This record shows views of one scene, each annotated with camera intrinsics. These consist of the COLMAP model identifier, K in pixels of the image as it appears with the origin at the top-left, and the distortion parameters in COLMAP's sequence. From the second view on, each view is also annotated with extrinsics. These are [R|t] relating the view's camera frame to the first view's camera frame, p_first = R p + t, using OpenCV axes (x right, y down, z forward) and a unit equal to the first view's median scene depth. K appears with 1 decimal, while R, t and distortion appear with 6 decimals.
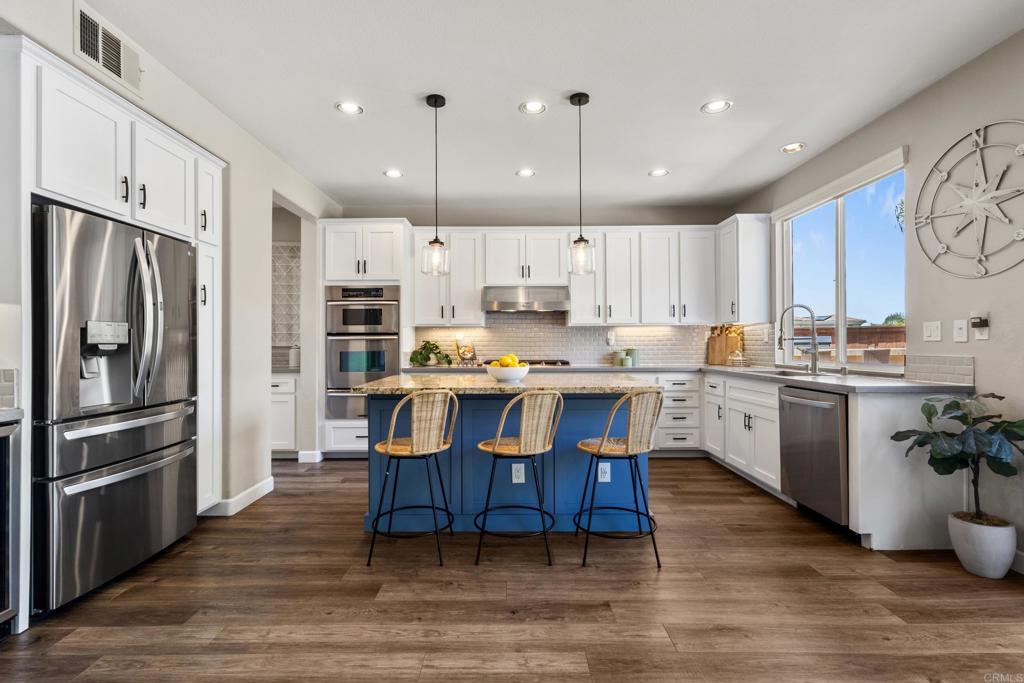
lens RADIAL K [[473.7, 0, 510.2], [0, 473.7, 340.9], [0, 0, 1]] dist [0.003120, 0.002175]
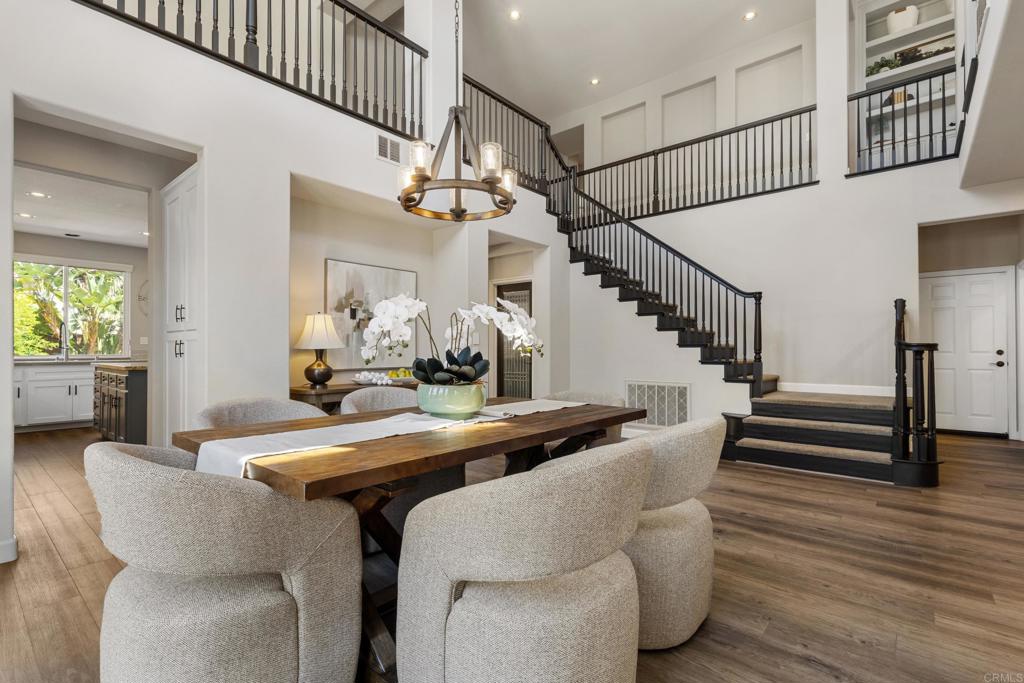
lens RADIAL K [[473.7, 0, 505.0], [0, 473.7, 344.2], [0, 0, 1]] dist [0.003120, 0.002175]
pose [[-0.755365, 0.012298, 0.655188, -2.193886], [-0.001239, 0.999795, -0.020194, 0.046840], [-0.655303, -0.016065, -0.755196, 1.550831]]
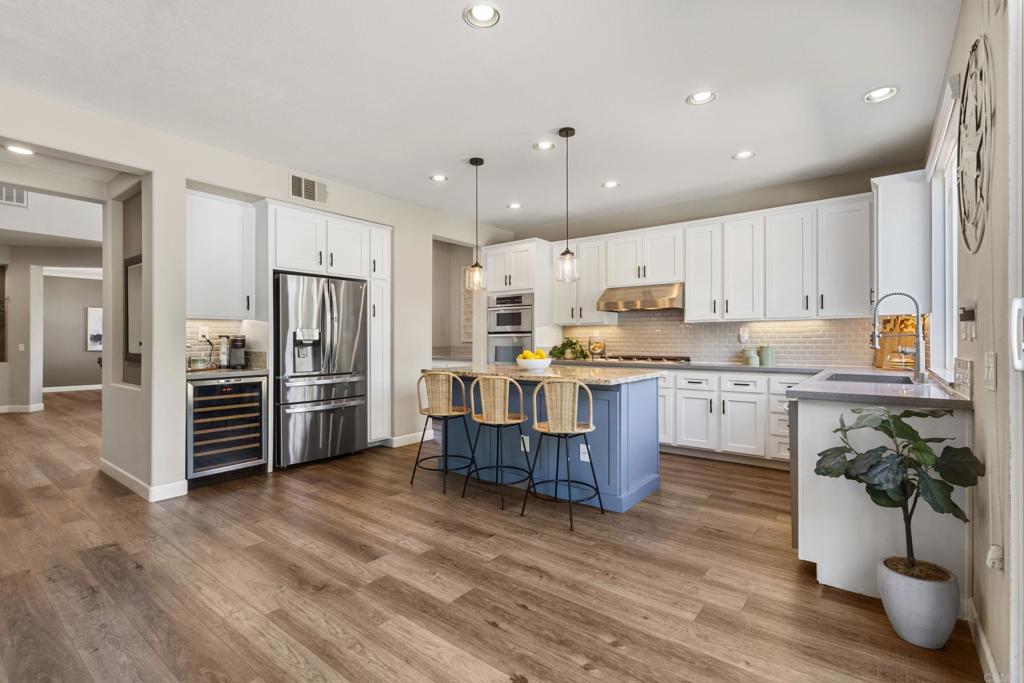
lens RADIAL K [[473.7, 0, 509.3], [0, 473.7, 341.9], [0, 0, 1]] dist [0.003120, 0.002175]
pose [[0.786403, 0.005089, -0.617692, 0.725427], [0.001987, 0.999940, 0.010768, -0.004194], [0.617710, -0.009695, 0.786346, -0.013499]]
